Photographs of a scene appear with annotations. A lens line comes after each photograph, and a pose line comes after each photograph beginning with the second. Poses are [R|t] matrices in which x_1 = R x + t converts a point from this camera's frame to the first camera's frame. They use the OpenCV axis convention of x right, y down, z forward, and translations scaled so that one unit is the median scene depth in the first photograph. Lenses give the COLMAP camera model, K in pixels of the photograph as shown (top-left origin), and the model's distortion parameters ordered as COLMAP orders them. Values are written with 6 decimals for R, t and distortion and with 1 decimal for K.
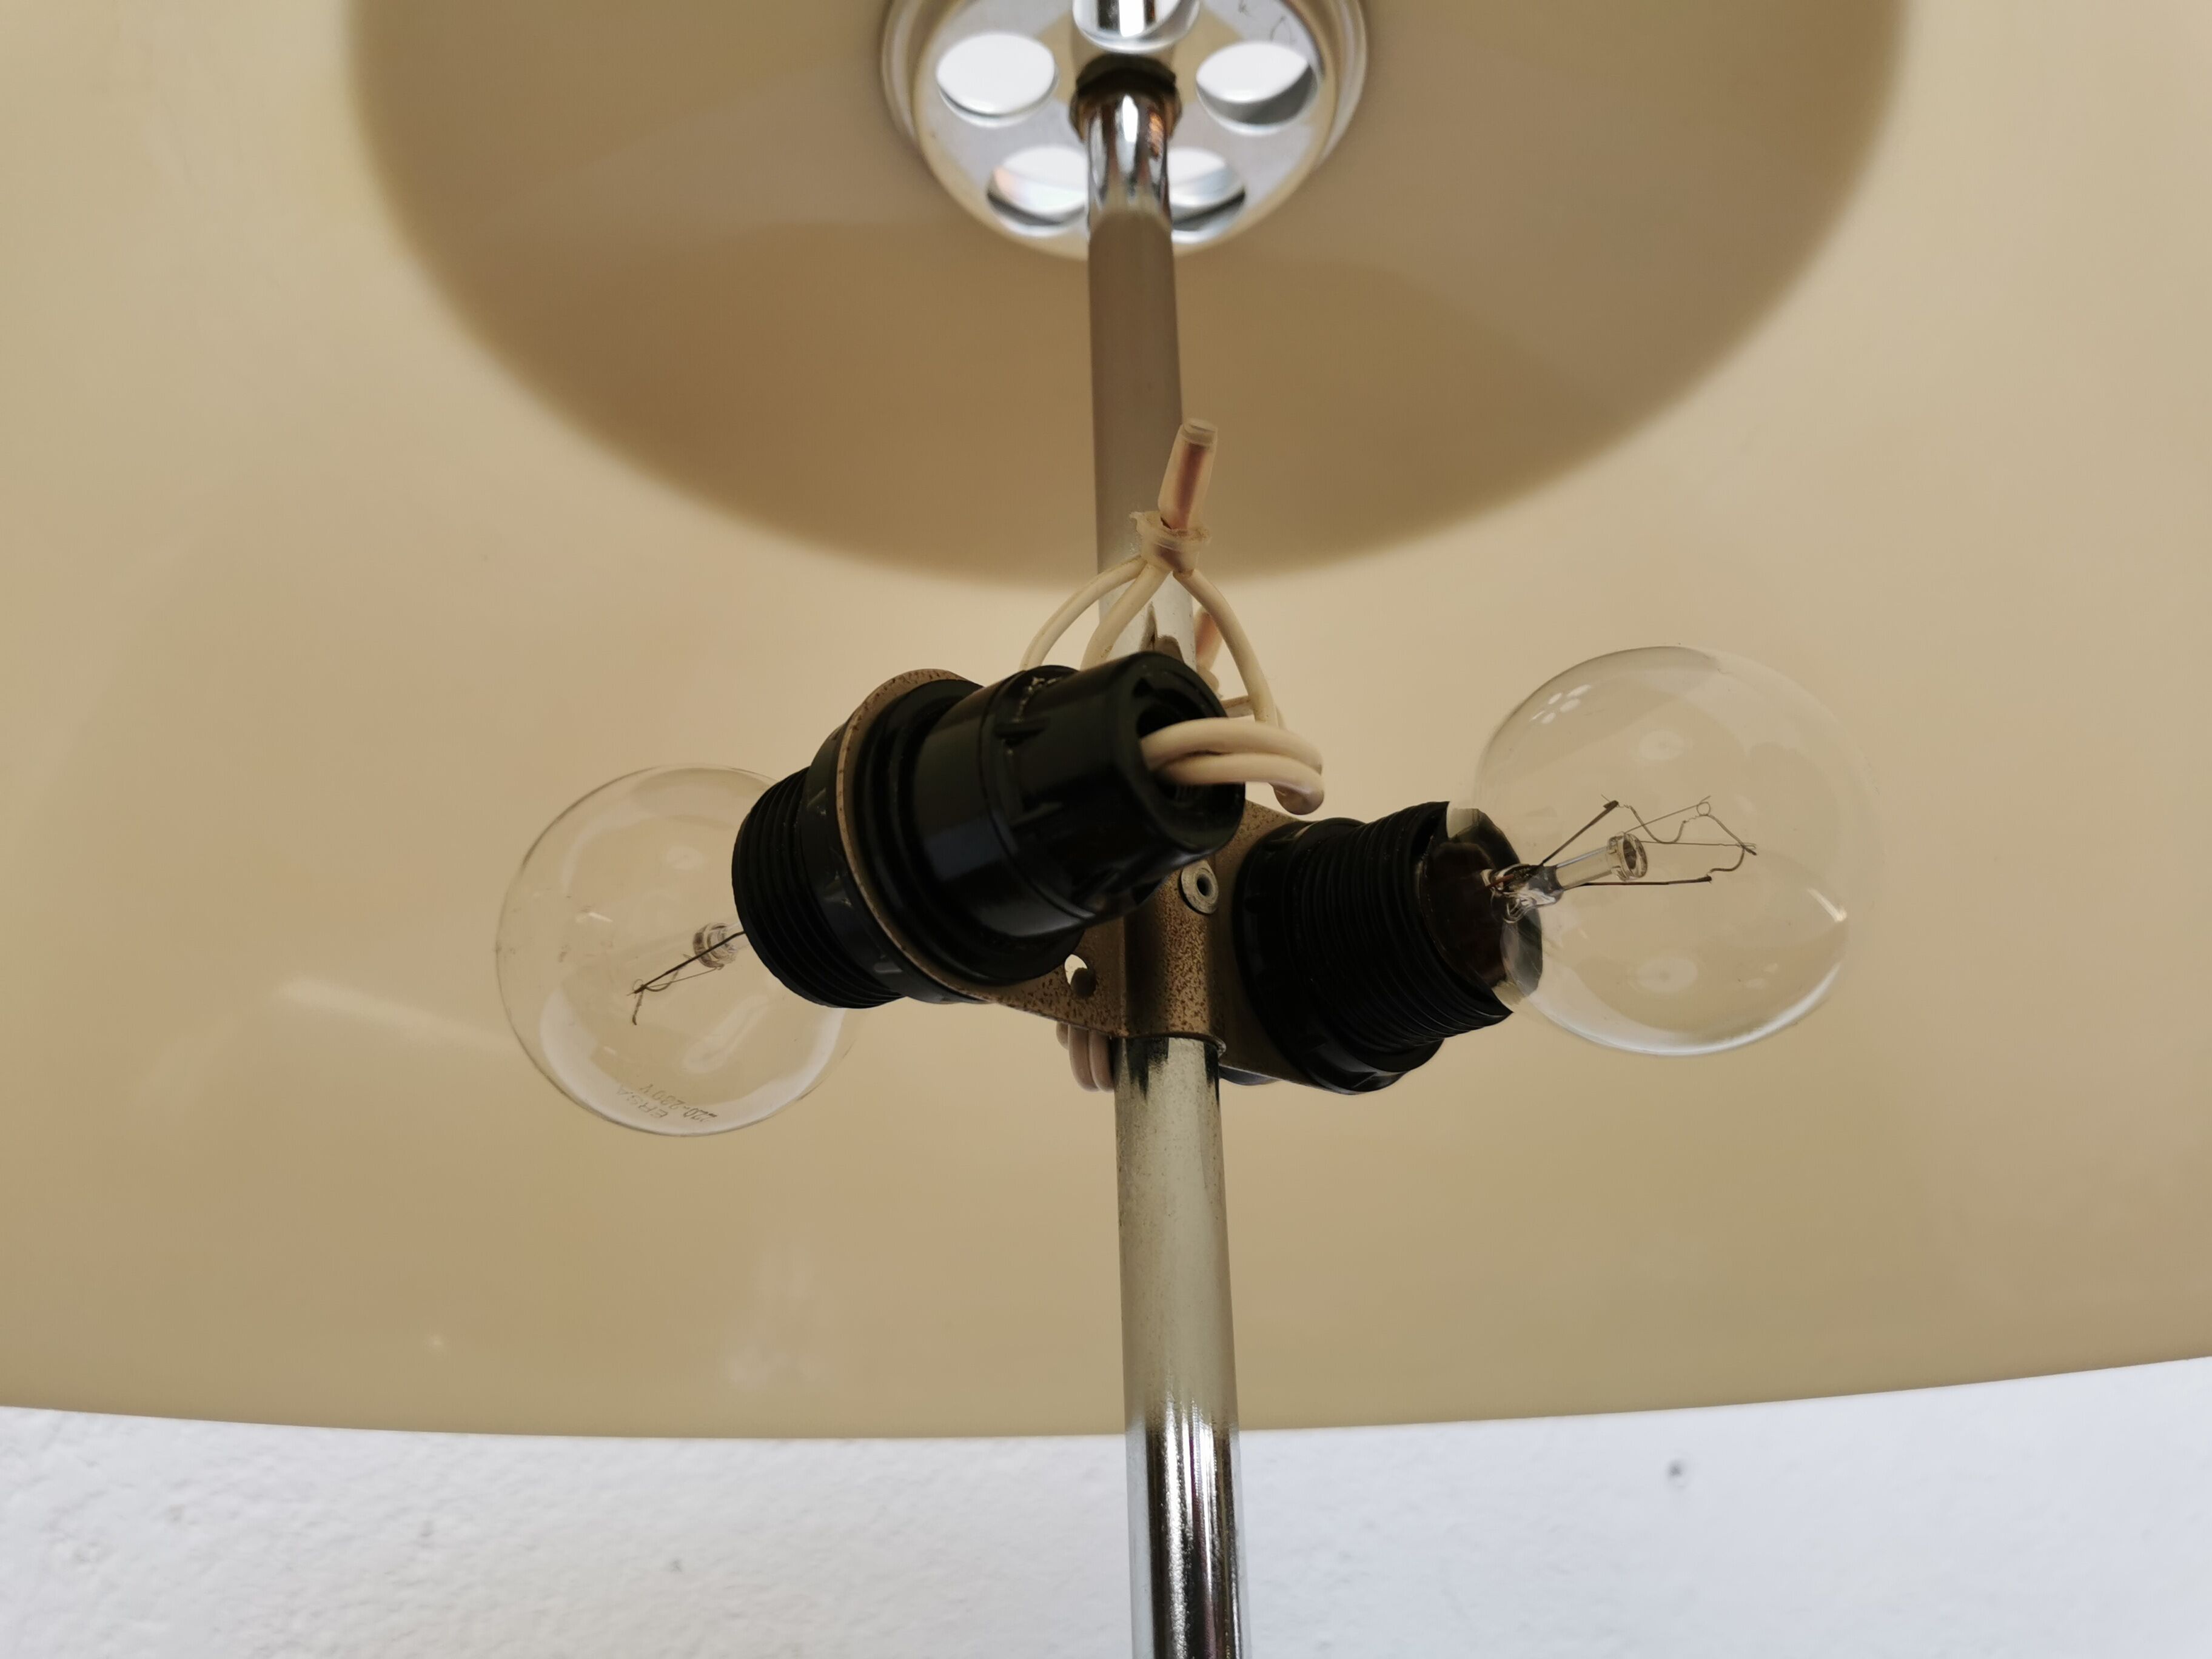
lens RADIAL K [[1695.3, 0, 1102.6], [0, 1695.3, 863.5], [0, 0, 1]] dist [0.036748, -0.045684]
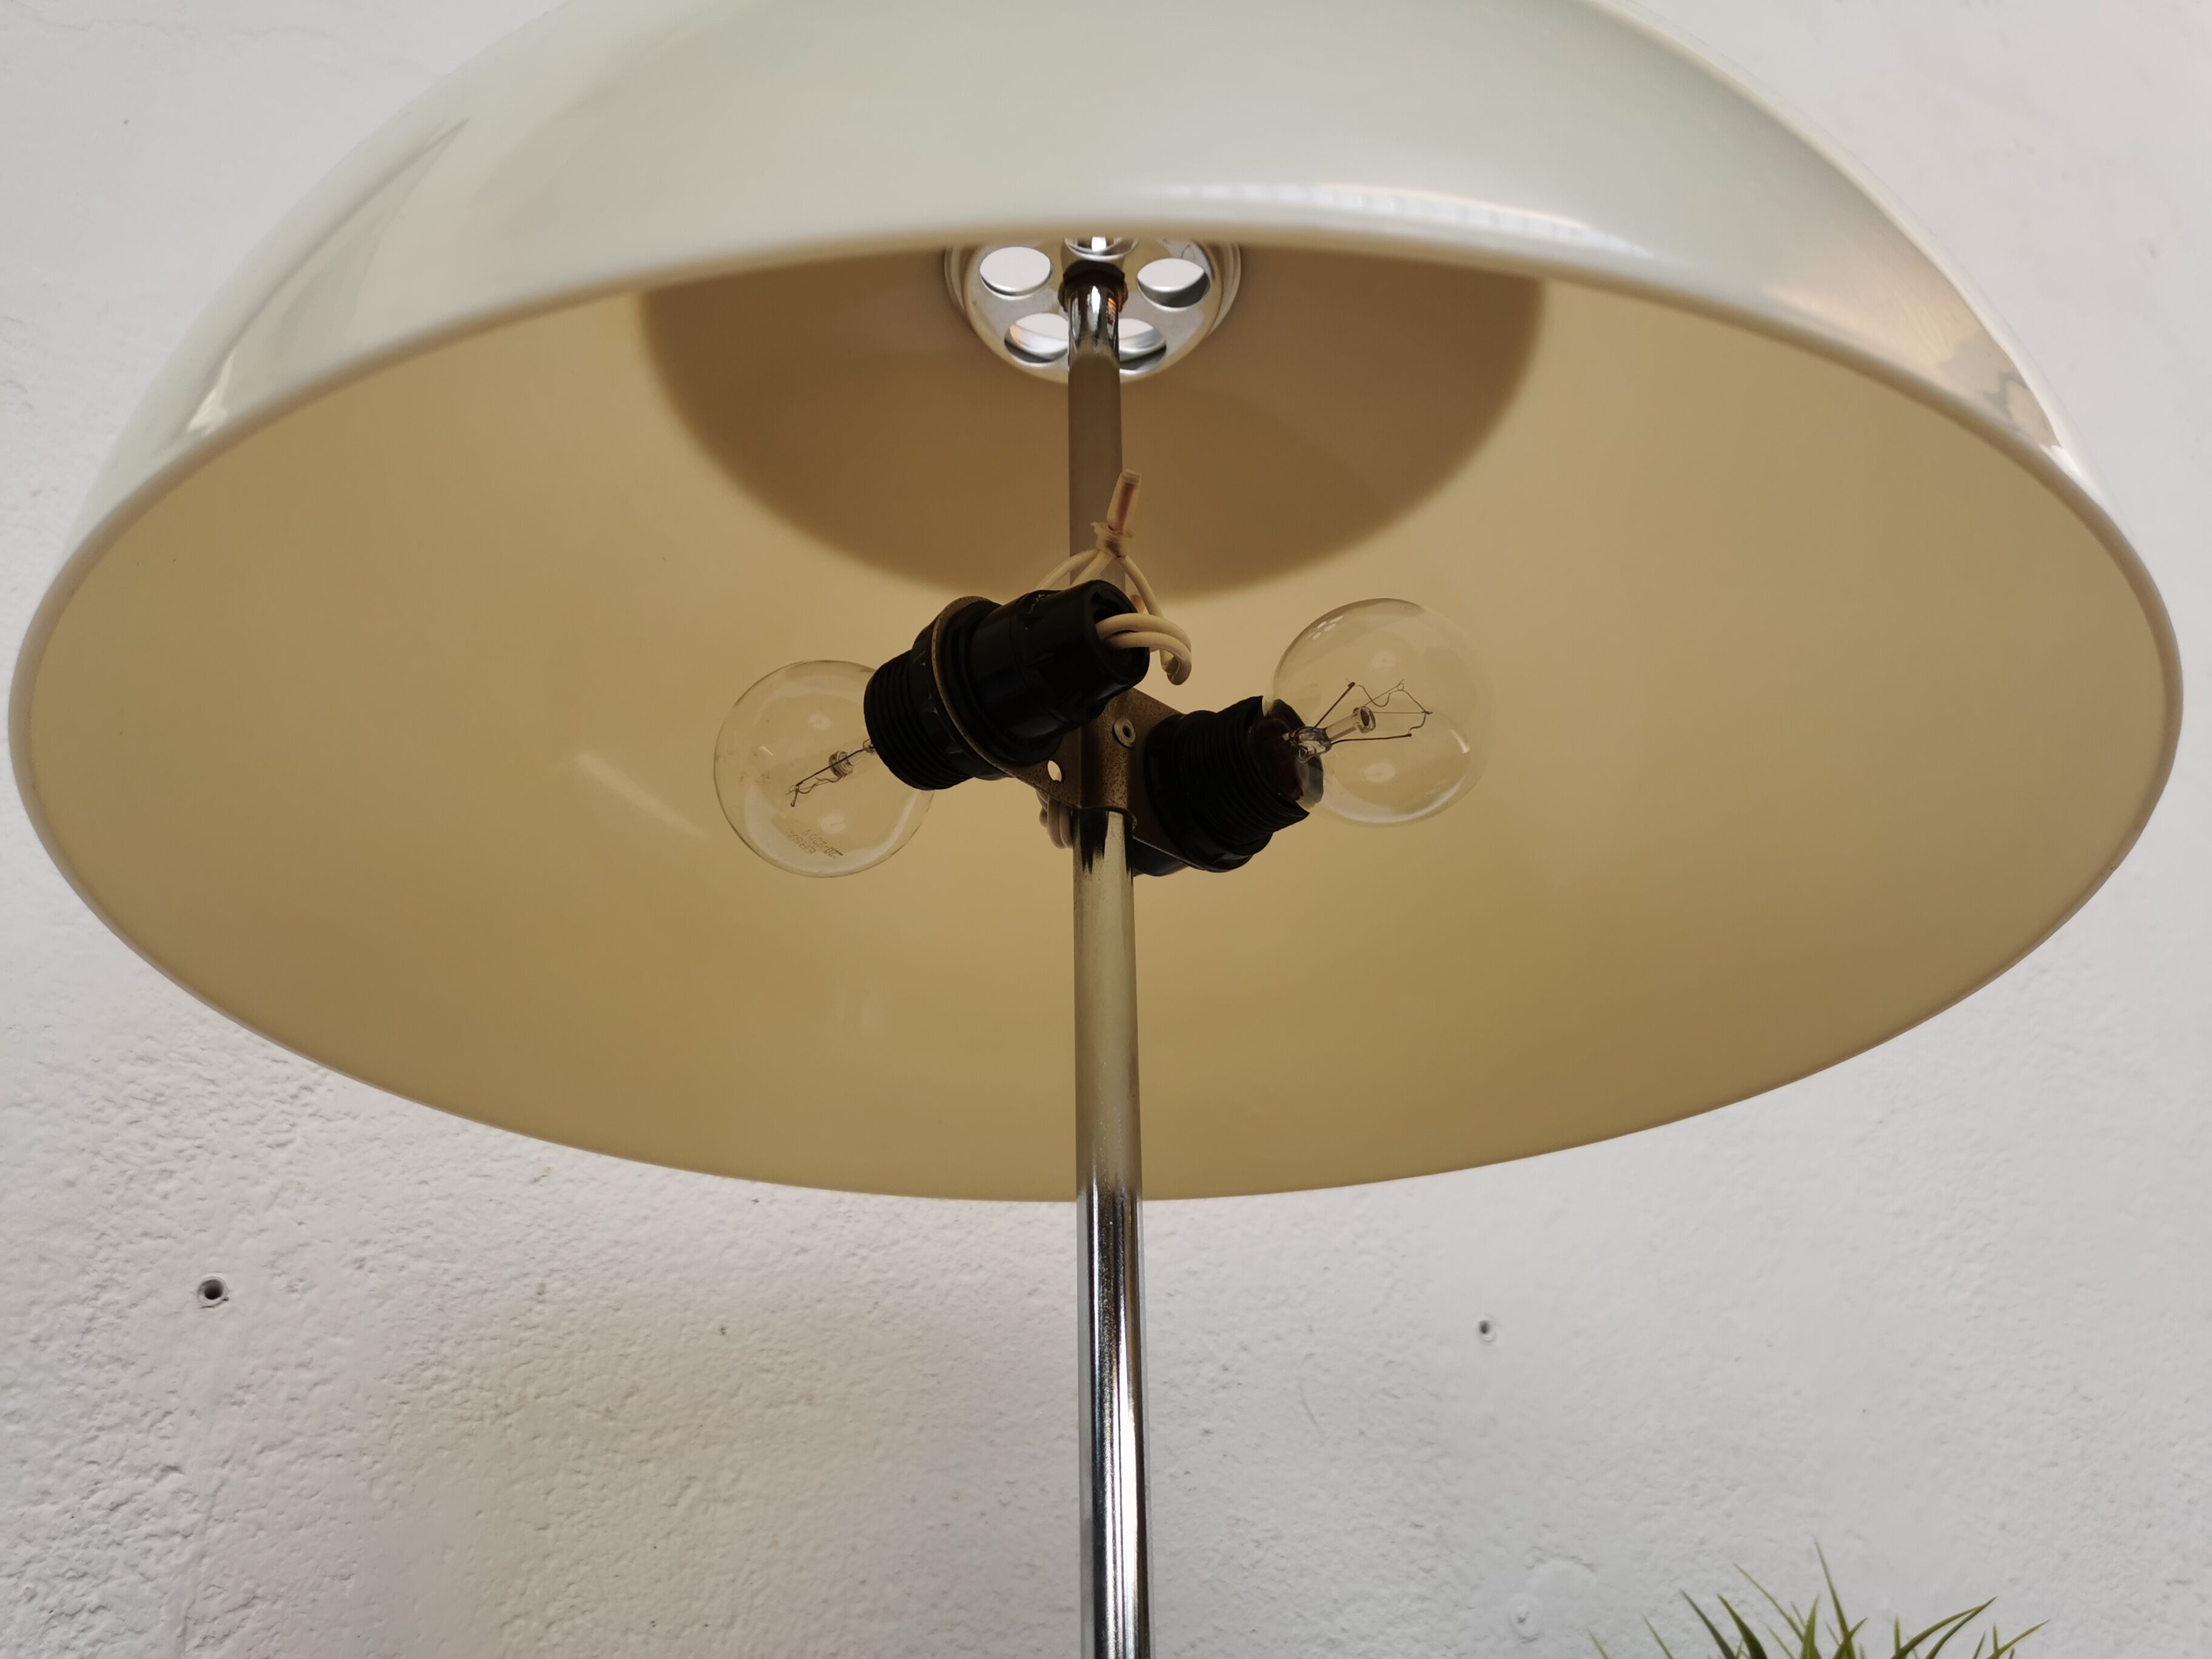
lens RADIAL K [[1695.3, 0, 1105.7], [0, 1695.3, 876.4], [0, 0, 1]] dist [0.036748, -0.045684]
pose [[0.998774, 0.030821, 0.038736, -0.020771], [-0.028029, 0.997107, -0.070661, 0.231496], [-0.040801, 0.069488, 0.996748, -0.593952]]
